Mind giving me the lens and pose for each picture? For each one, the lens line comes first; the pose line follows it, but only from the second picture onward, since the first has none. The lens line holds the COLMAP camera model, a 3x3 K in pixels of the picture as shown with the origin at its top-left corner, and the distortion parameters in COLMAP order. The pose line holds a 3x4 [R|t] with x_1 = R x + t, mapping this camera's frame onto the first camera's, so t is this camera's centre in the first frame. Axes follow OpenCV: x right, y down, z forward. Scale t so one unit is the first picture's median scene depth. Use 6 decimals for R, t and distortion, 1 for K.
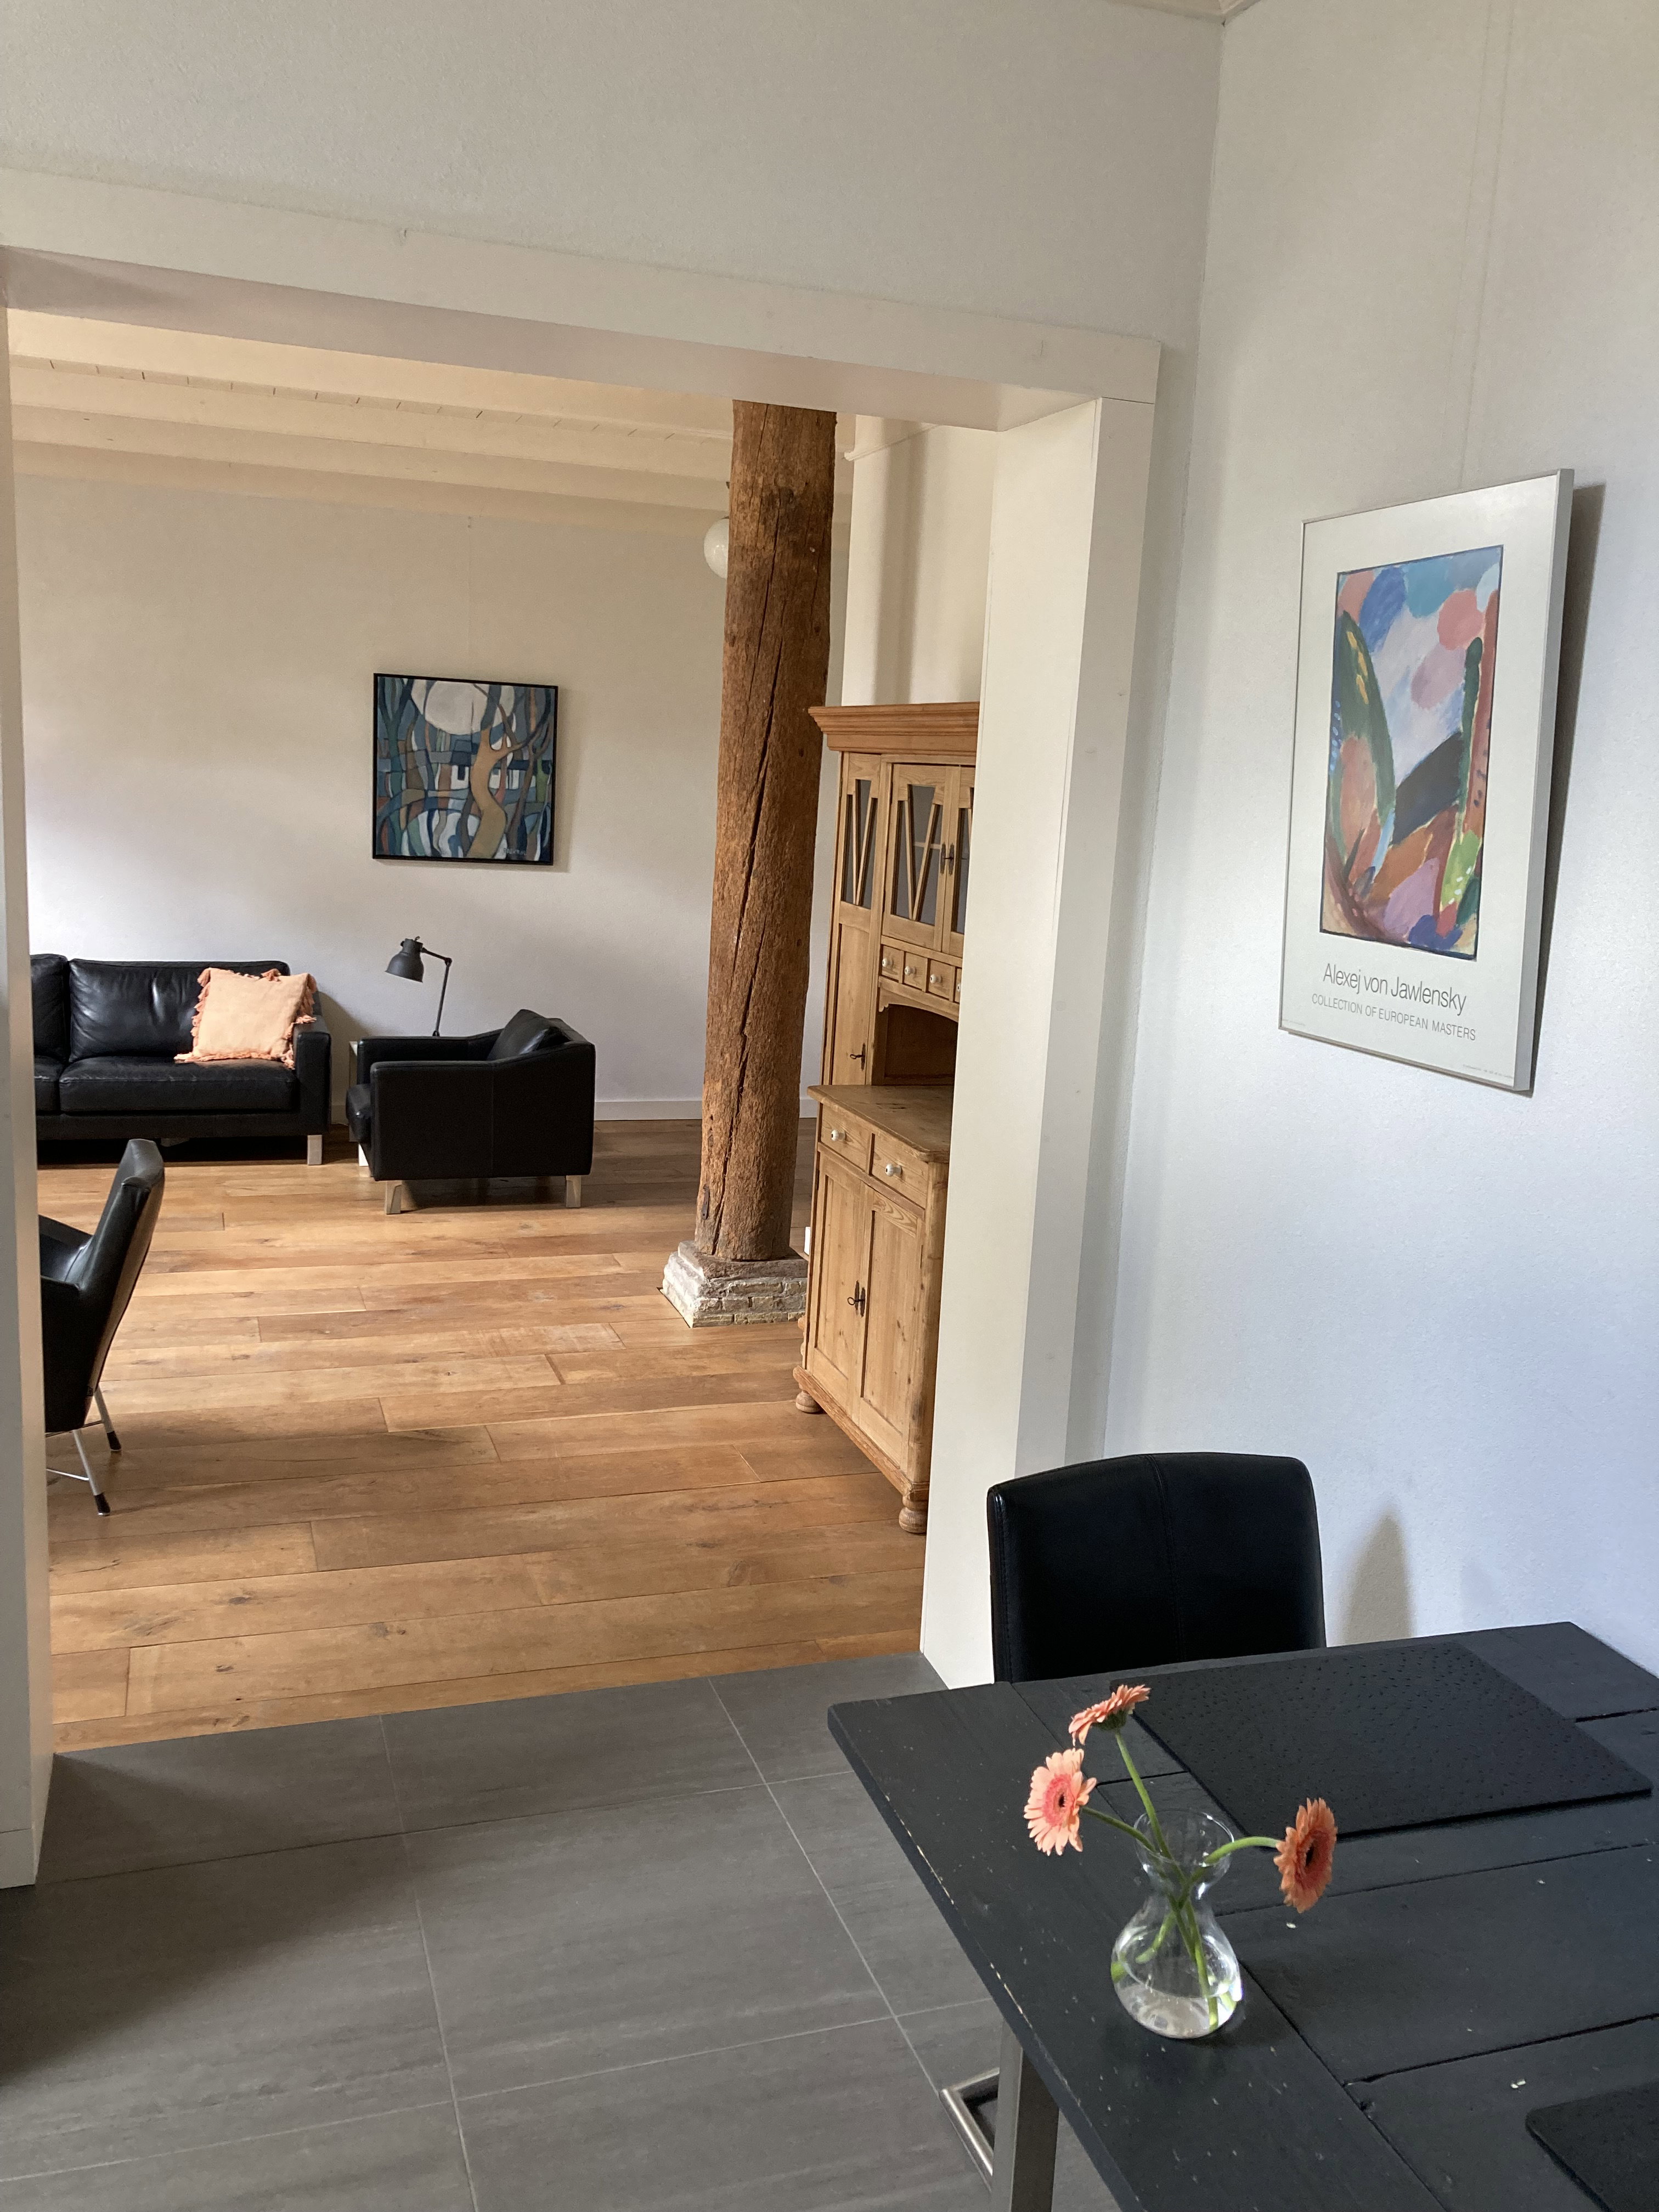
lens RADIAL K [[1846.4, 0, 833.8], [0, 1846.4, 1098.1], [0, 0, 1]] dist [0.023059, -0.022283]
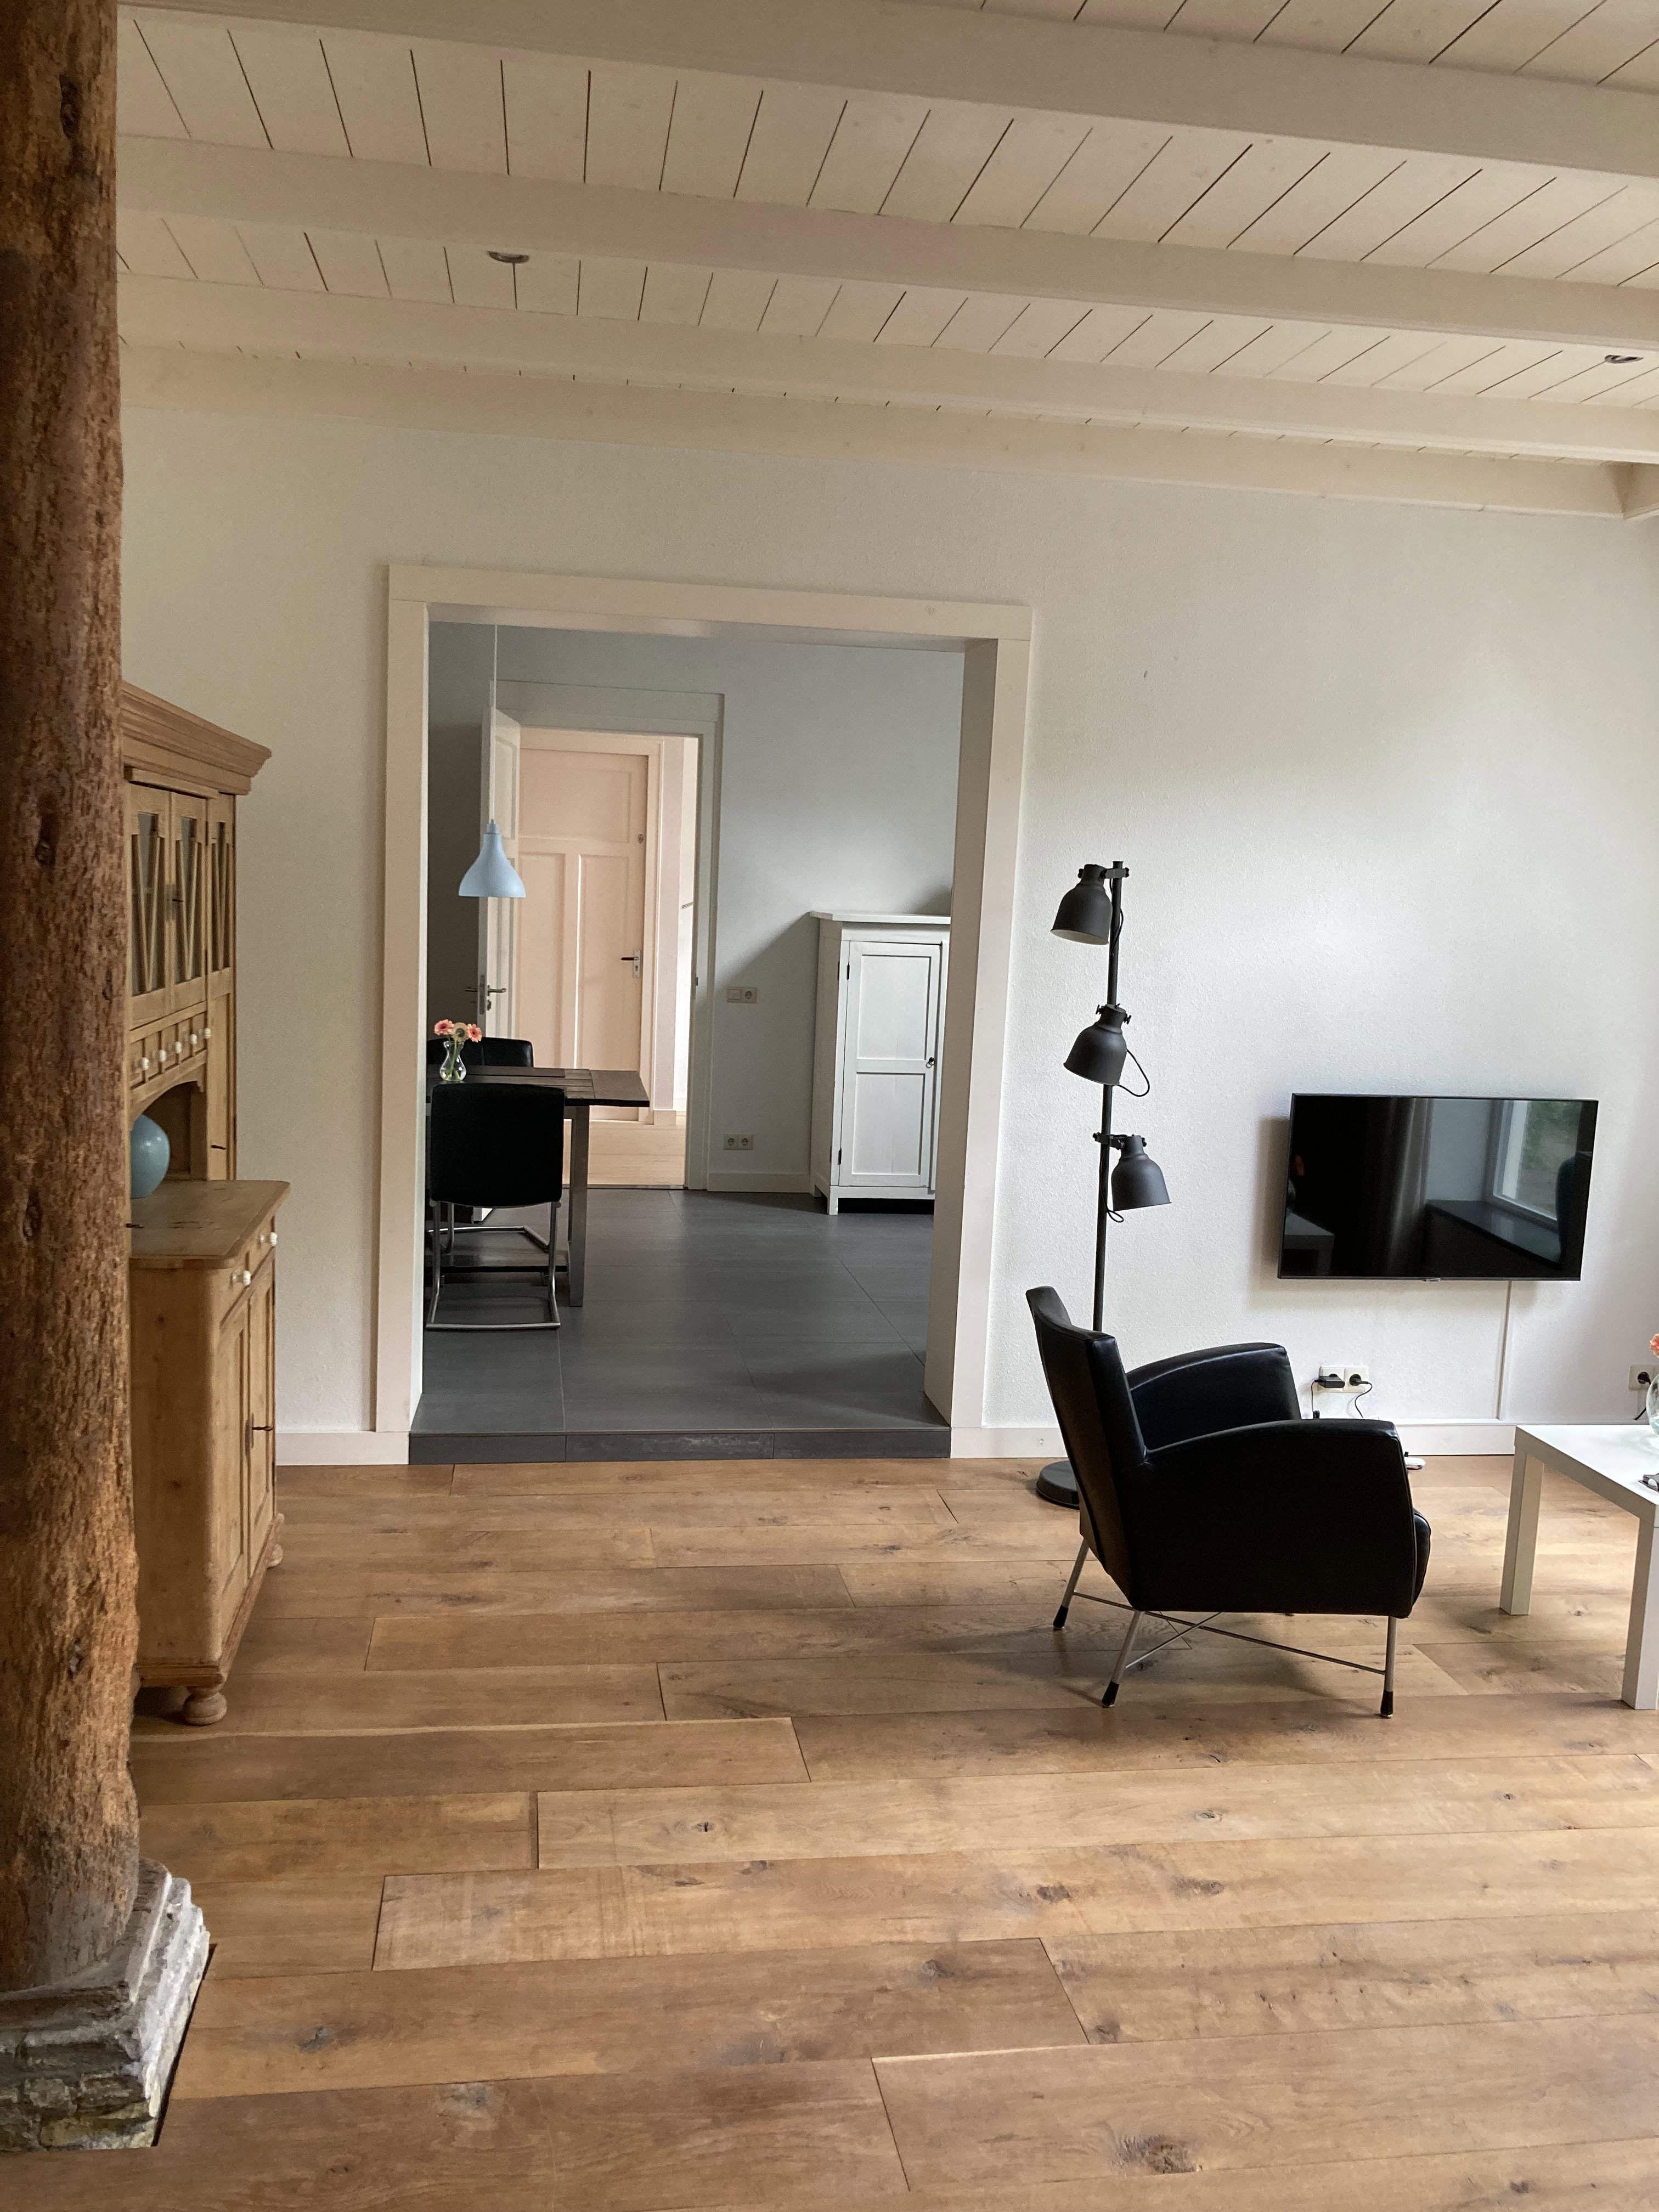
lens RADIAL K [[1846.4, 0, 825.2], [0, 1846.4, 1109.0], [0, 0, 1]] dist [0.023059, -0.022283]
pose [[-0.981424, -0.108702, 0.158085, -0.480167], [-0.055249, 0.949226, 0.309706, -0.411350], [-0.183724, 0.295219, -0.937599, 2.261146]]
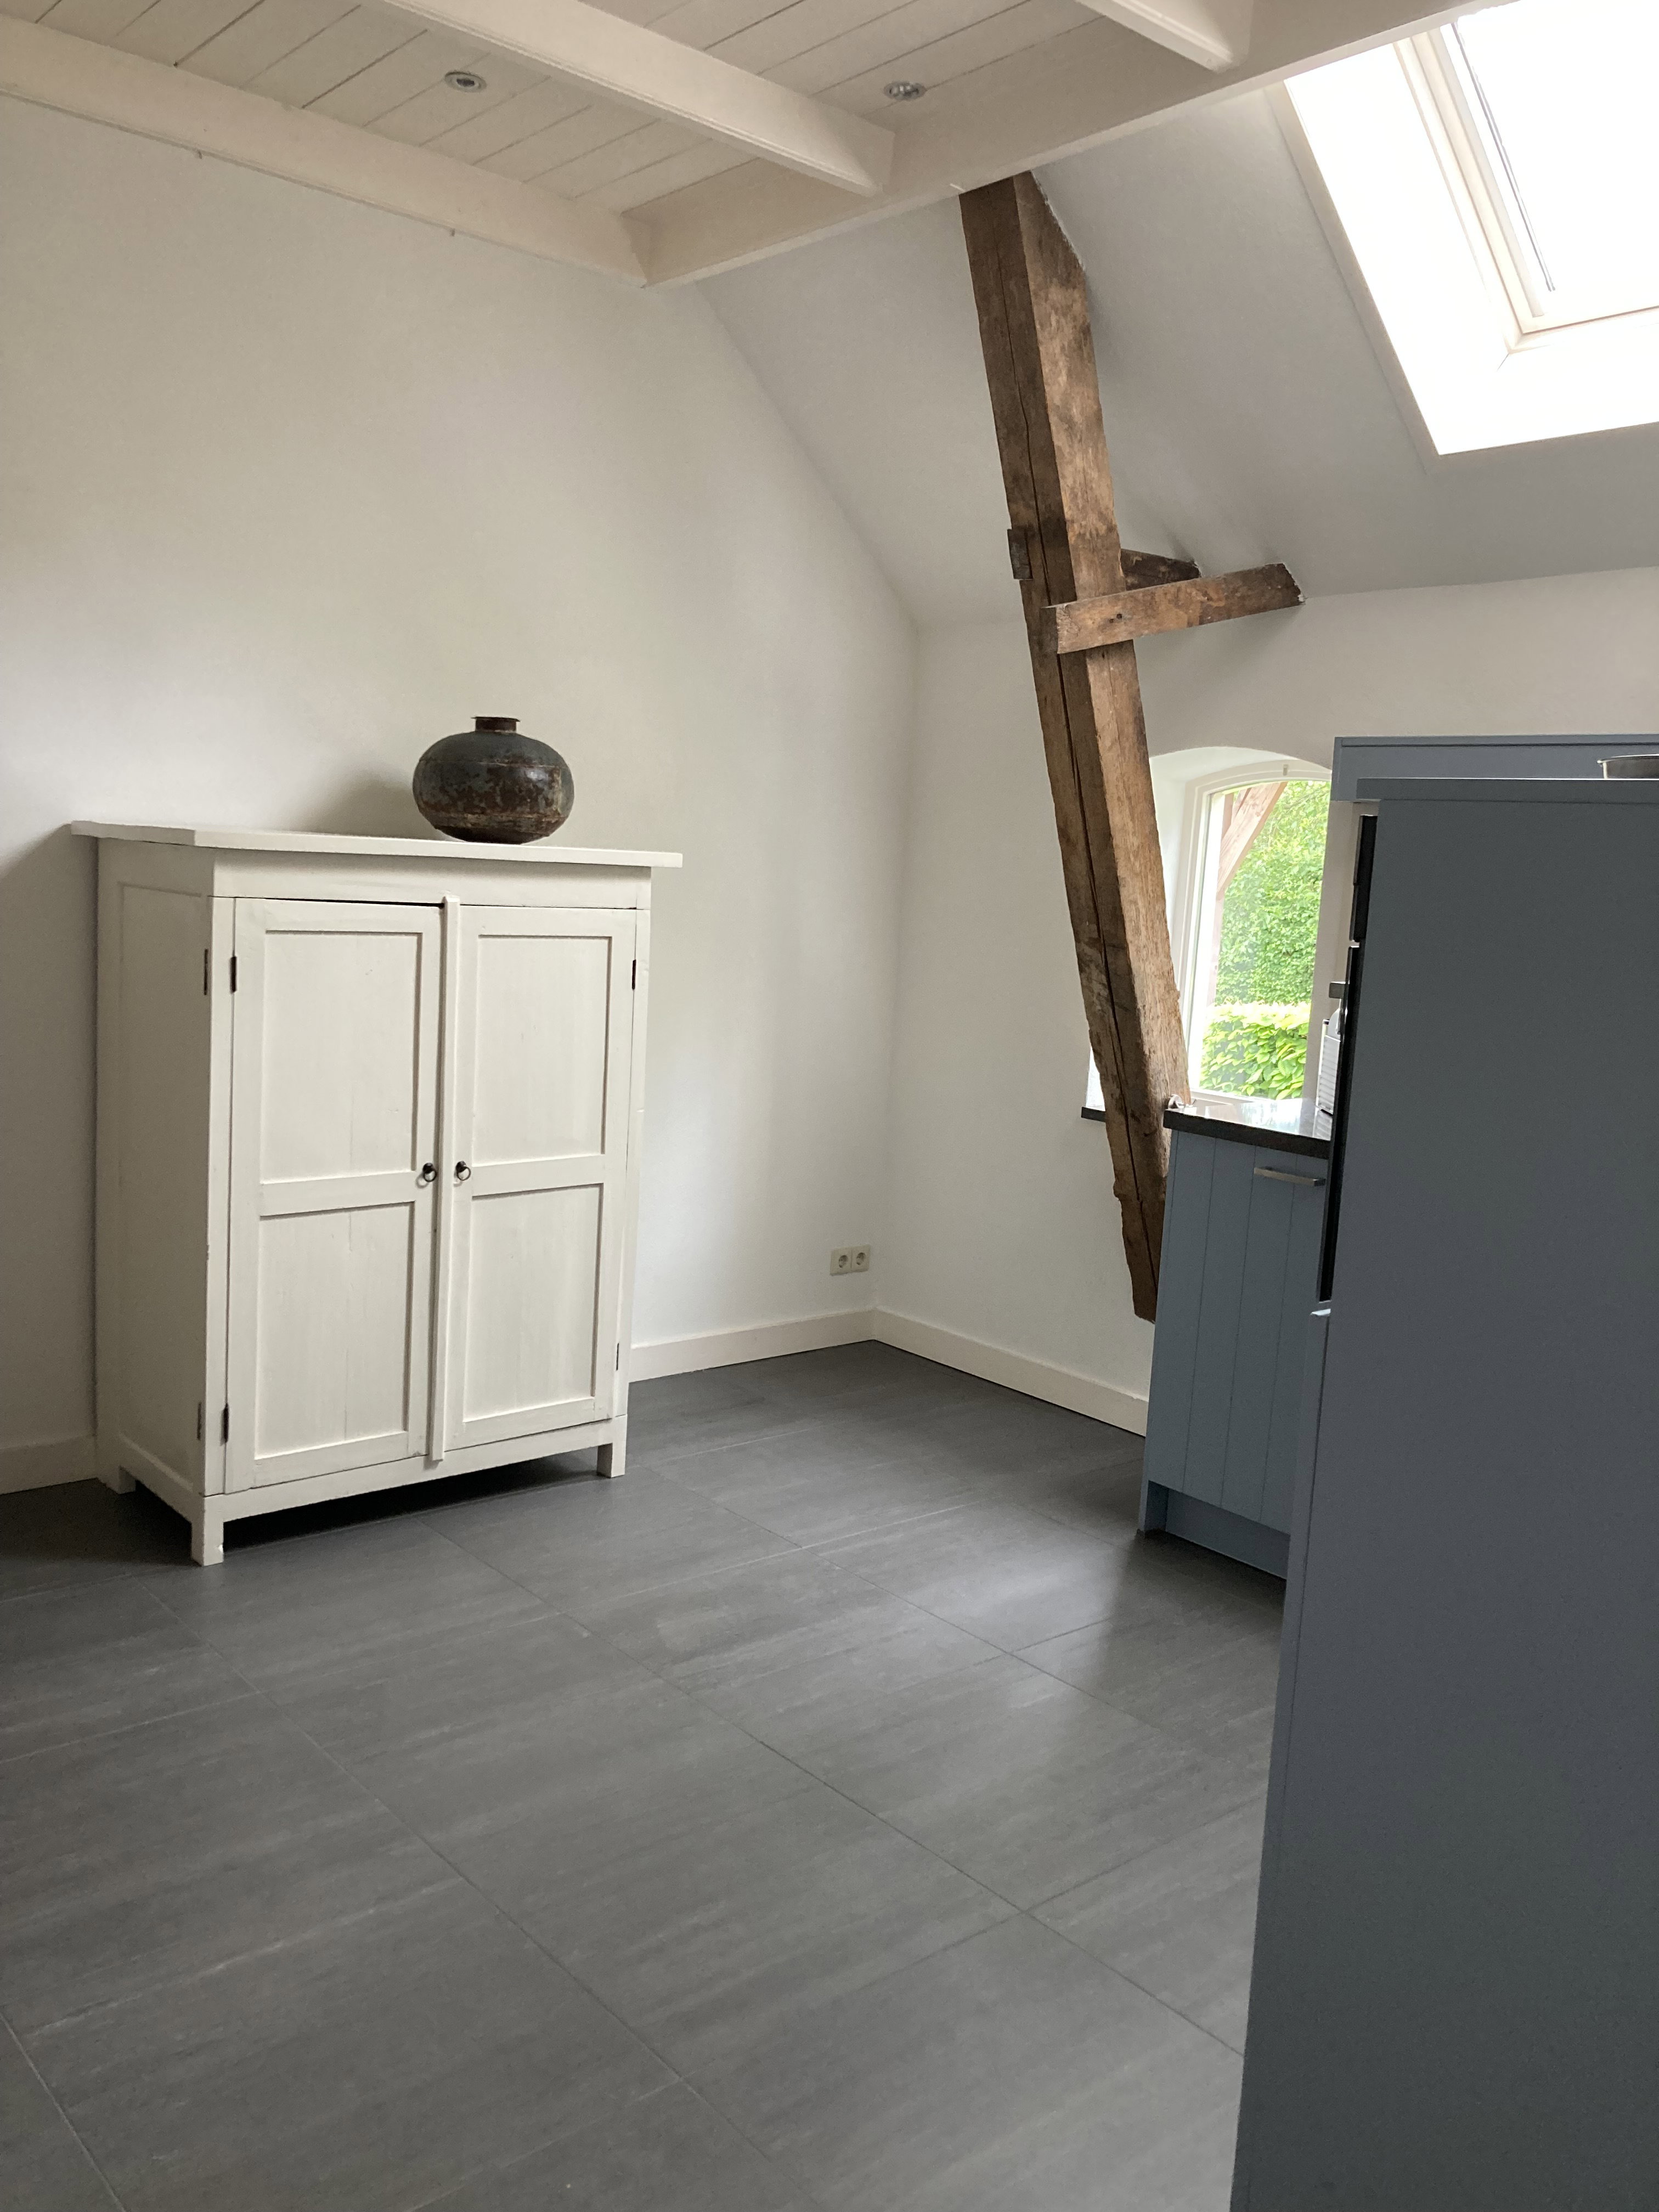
lens RADIAL K [[1846.4, 0, 828.1], [0, 1846.4, 1110.8], [0, 0, 1]] dist [0.023059, -0.022283]
pose [[-0.928982, -0.055646, -0.365919, -0.259401], [-0.166402, 0.945877, 0.278615, -0.247205], [0.330611, 0.319718, -0.887962, 1.582747]]
